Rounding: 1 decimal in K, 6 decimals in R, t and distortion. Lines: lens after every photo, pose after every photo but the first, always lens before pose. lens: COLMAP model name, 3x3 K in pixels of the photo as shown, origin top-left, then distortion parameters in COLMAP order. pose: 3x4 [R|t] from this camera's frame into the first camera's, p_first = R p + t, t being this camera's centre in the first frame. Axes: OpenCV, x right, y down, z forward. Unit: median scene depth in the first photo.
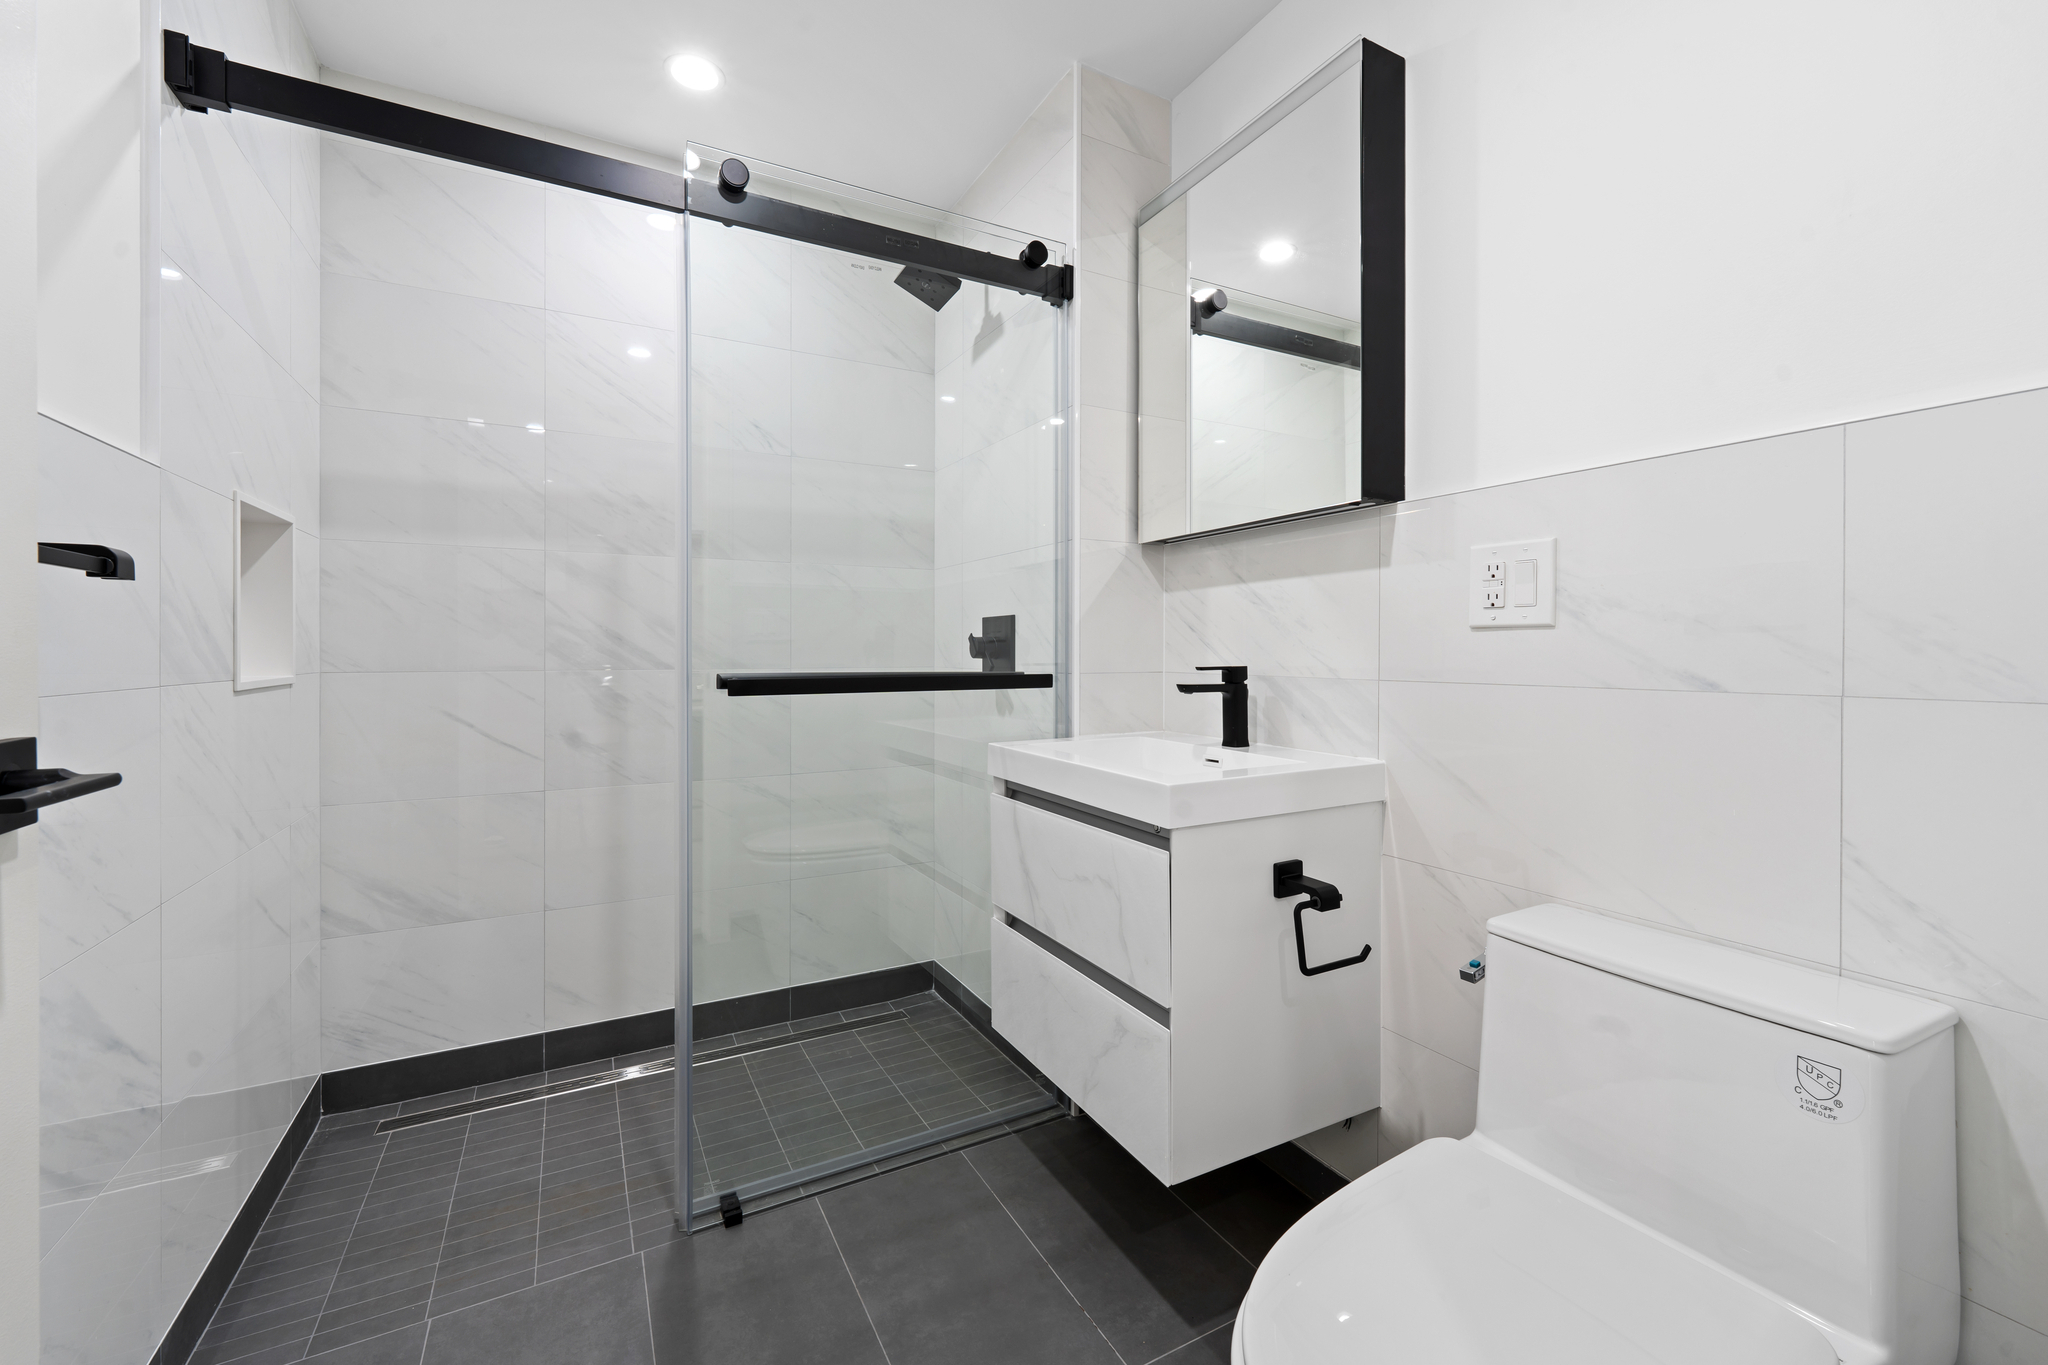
lens RADIAL K [[843.0, 0, 1028.7], [0, 843.0, 663.7], [0, 0, 1]] dist [-0.000205, -0.000684]
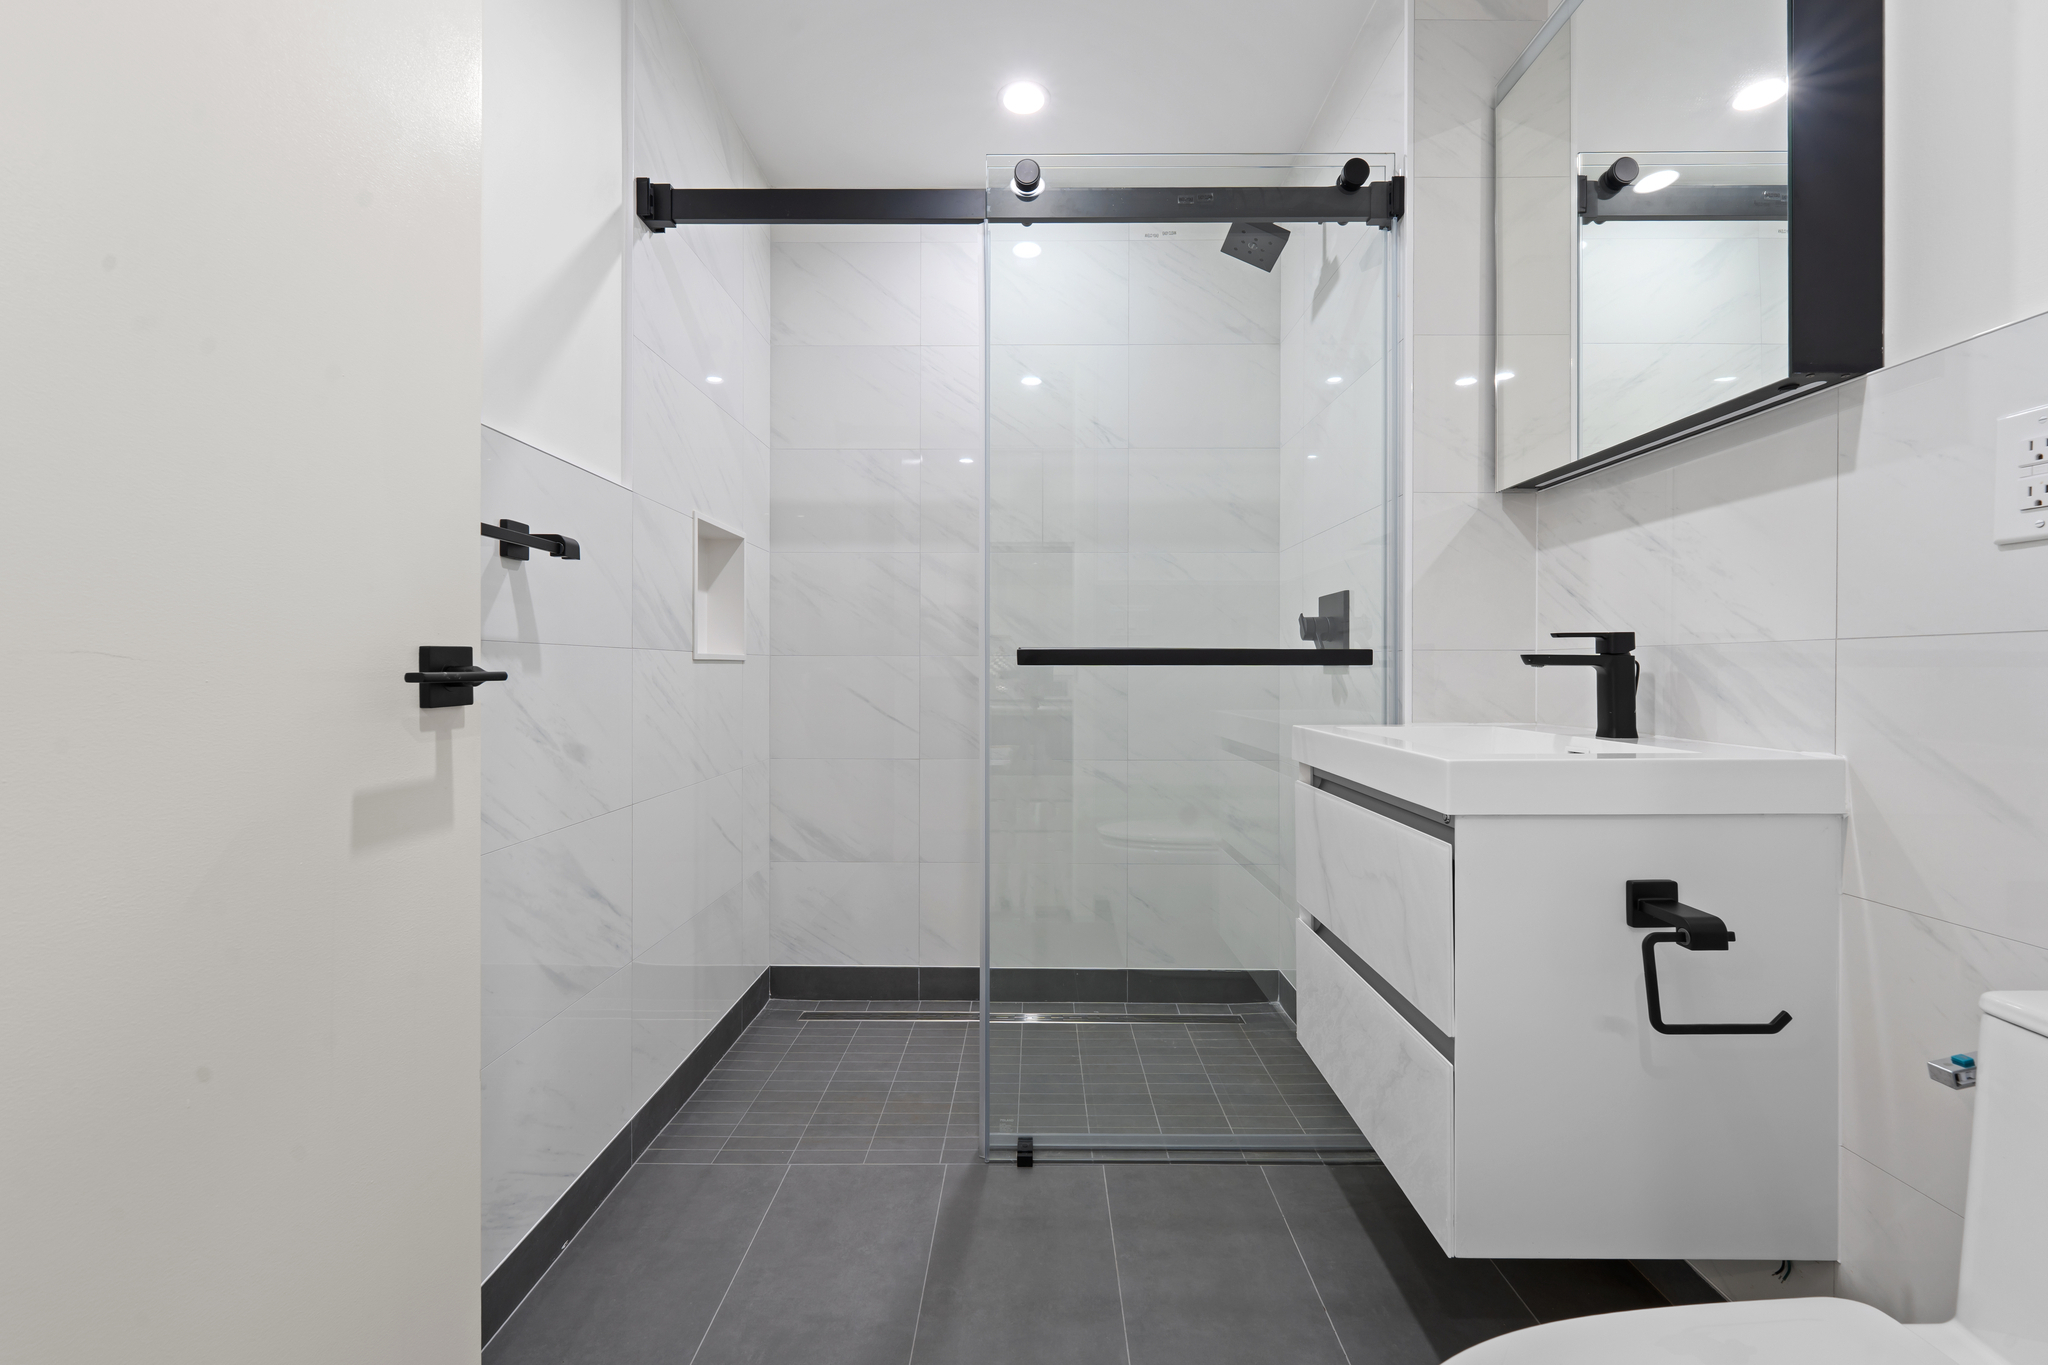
lens RADIAL K [[843.0, 0, 1024.0], [0, 843.0, 680.4], [0, 0, 1]] dist [-0.000205, -0.000684]
pose [[0.871766, 0.006971, -0.489872, 0.151679], [-0.008586, 0.999963, -0.001049, 0.051974], [0.489847, 0.005121, 0.871794, 0.066771]]
